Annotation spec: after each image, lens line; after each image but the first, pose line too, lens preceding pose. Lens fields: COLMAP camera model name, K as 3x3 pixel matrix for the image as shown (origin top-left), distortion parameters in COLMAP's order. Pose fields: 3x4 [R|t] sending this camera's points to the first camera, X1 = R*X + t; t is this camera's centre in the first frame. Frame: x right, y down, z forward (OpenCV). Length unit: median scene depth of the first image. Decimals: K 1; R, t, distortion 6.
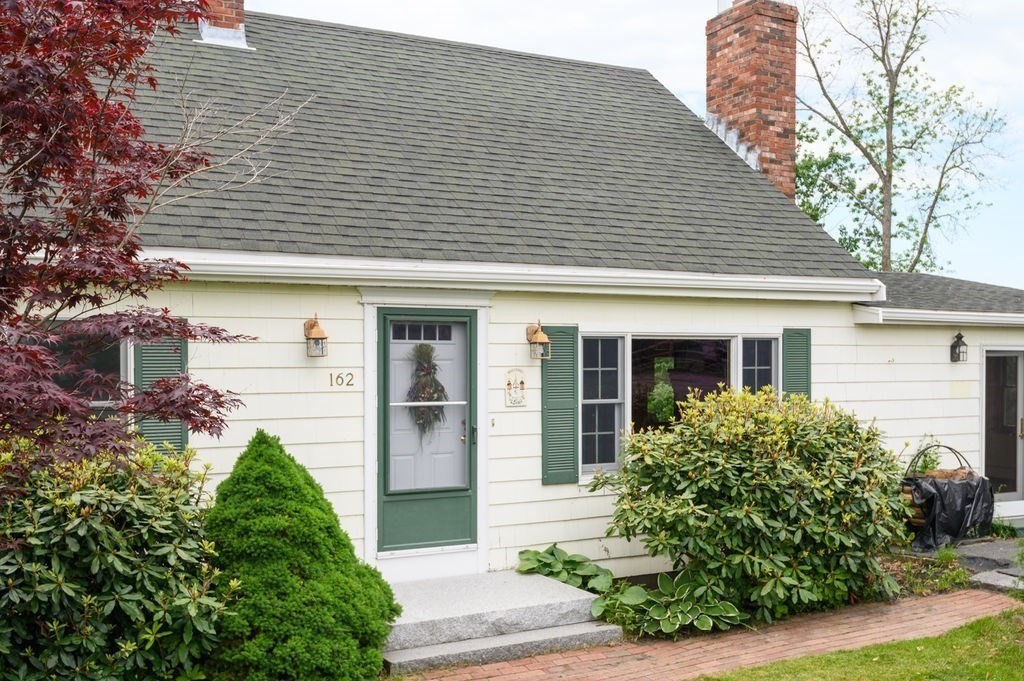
lens RADIAL K [[1020.6, 0, 512.0], [0, 1020.6, 340.5], [0, 0, 1]] dist [0.008591, -0.009015]
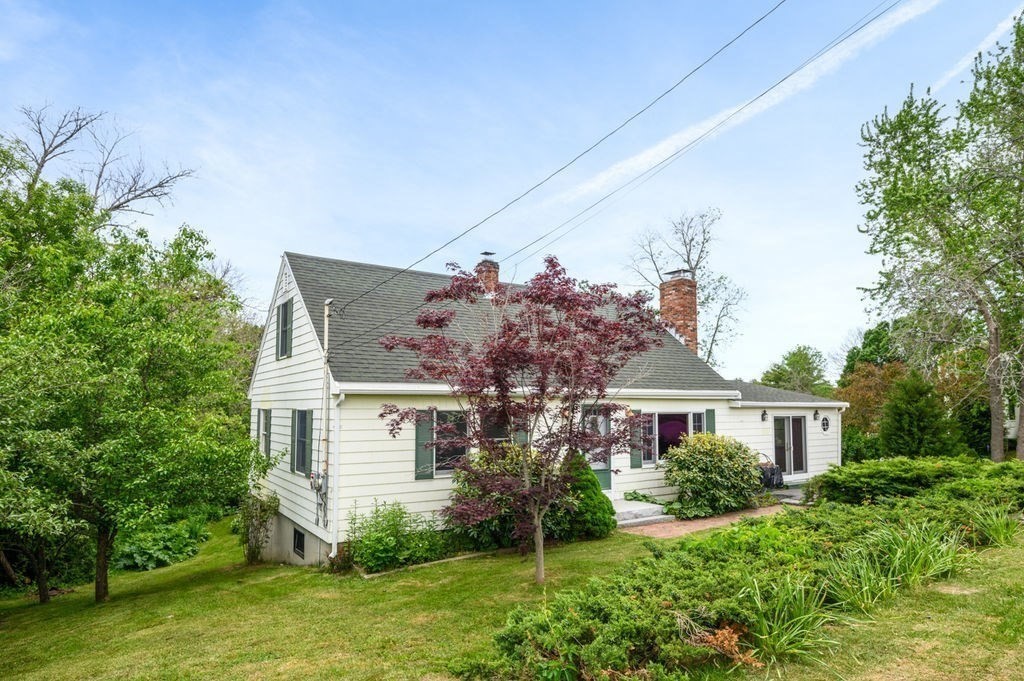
lens RADIAL K [[596.8, 0, 512.0], [0, 596.8, 340.5], [0, 0, 1]] dist [0.003616, 0.000399]
pose [[0.995608, 0.012223, 0.092815, -0.391844], [-0.003601, 0.995706, -0.092500, -0.045073], [-0.093547, 0.091760, 0.991377, -0.526547]]
